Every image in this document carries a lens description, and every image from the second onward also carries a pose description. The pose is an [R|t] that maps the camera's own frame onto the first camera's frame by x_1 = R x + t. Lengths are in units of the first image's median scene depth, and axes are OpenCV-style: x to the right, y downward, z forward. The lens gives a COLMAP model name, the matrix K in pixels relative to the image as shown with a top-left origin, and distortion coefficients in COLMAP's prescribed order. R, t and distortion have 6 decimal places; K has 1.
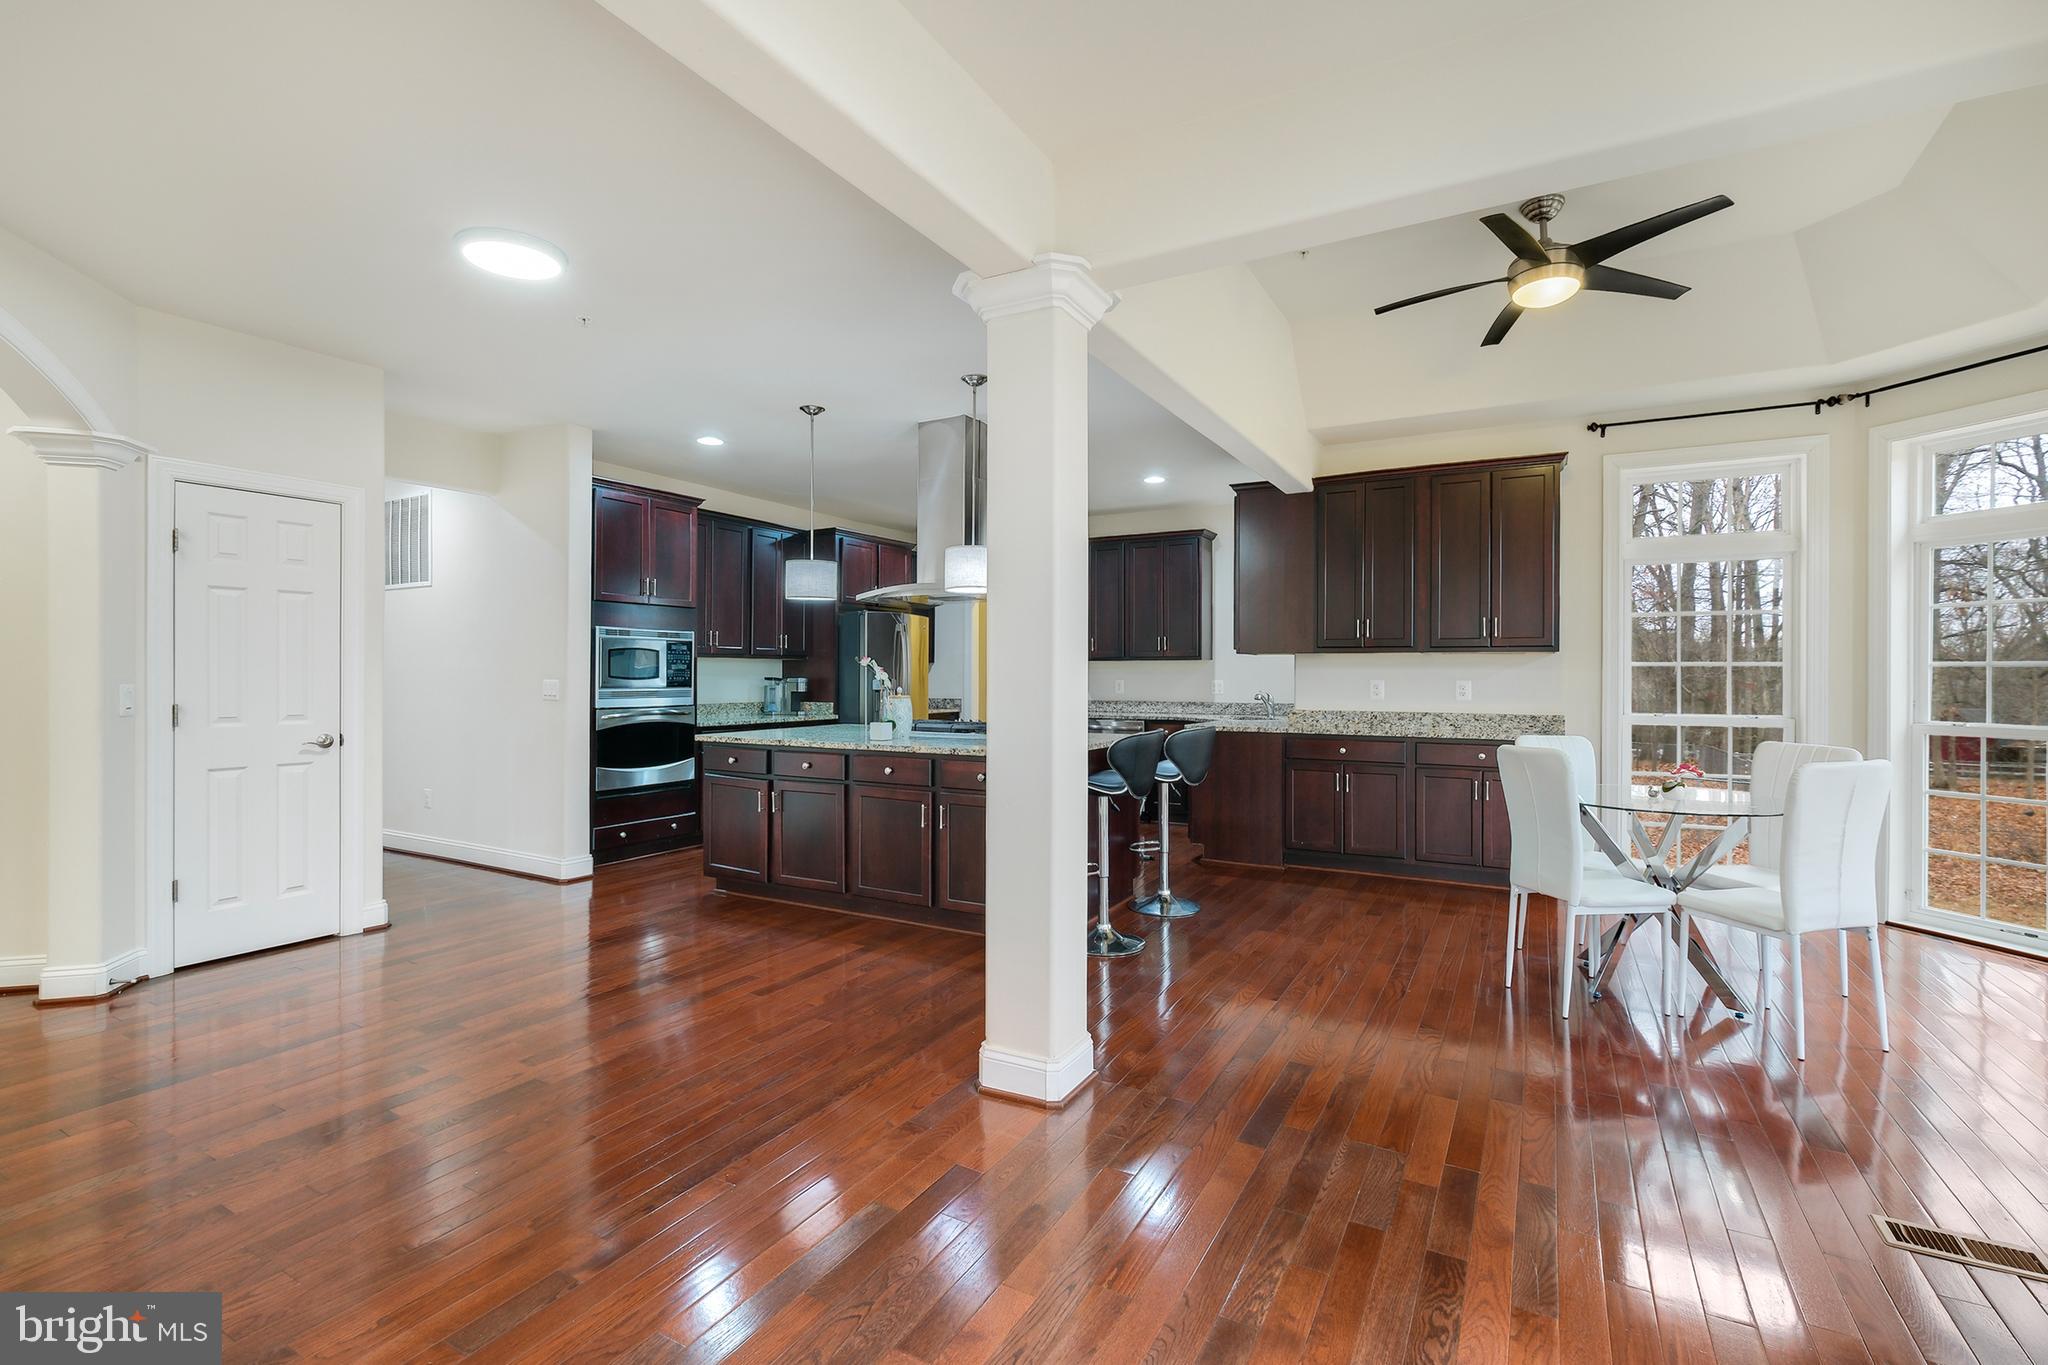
lens RADIAL K [[914.4, 0, 1009.5], [0, 914.4, 676.2], [0, 0, 1]] dist [0.001670, -0.000036]
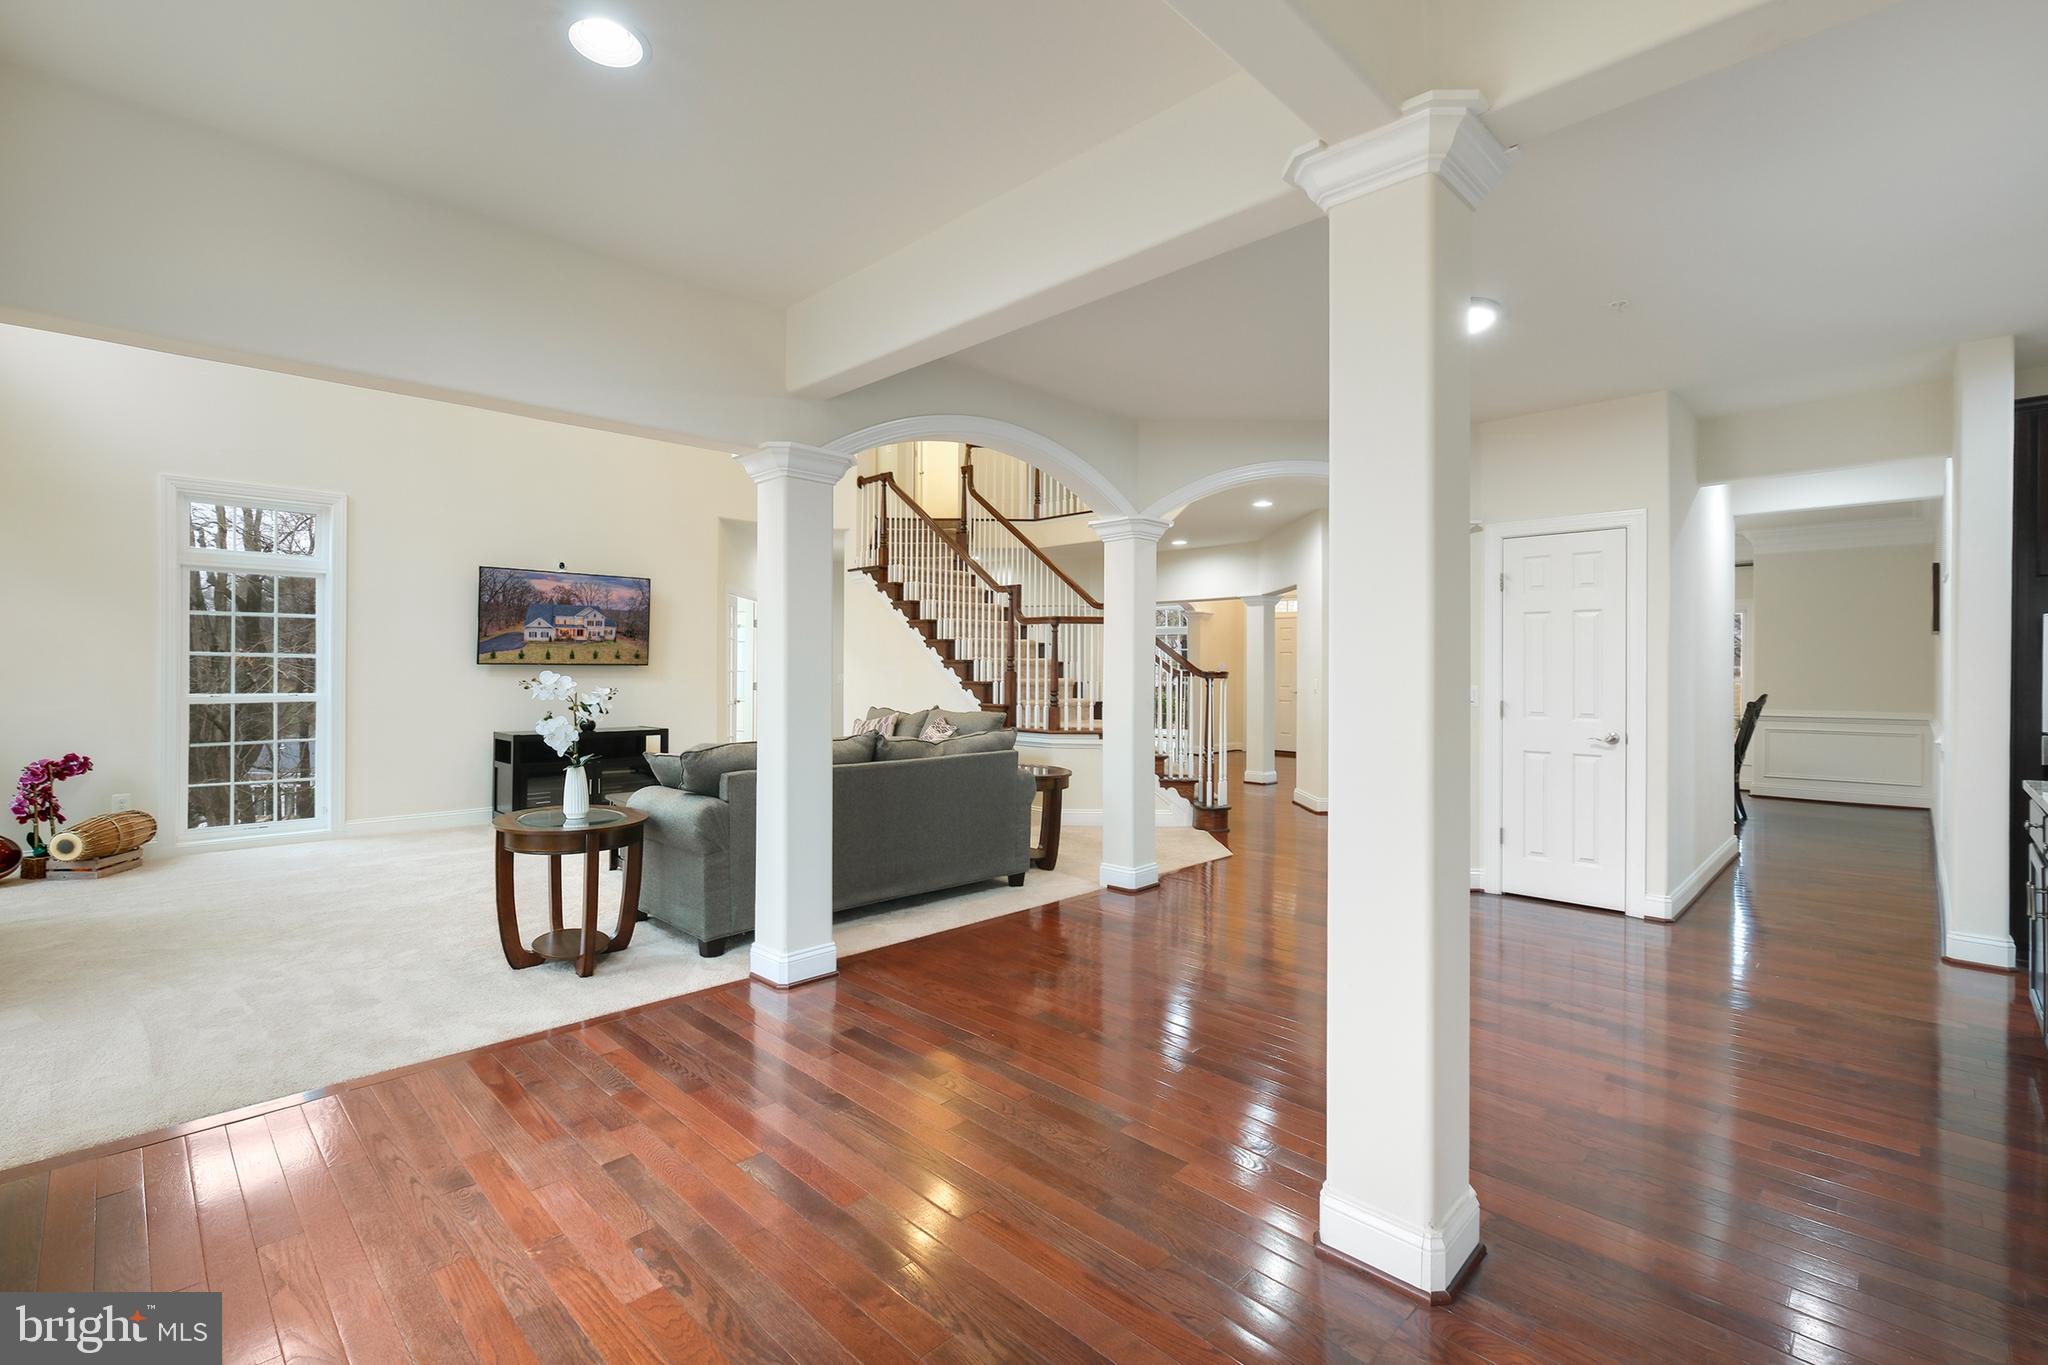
lens RADIAL K [[912.0, 0, 1050.0], [0, 912.0, 674.2], [0, 0, 1]] dist [0.000700, 0.000024]
pose [[-0.240860, -0.005041, -0.970547, 0.408119], [-0.007350, 0.999967, -0.003370, 0.000087], [0.970532, 0.006322, -0.240889, 0.462590]]
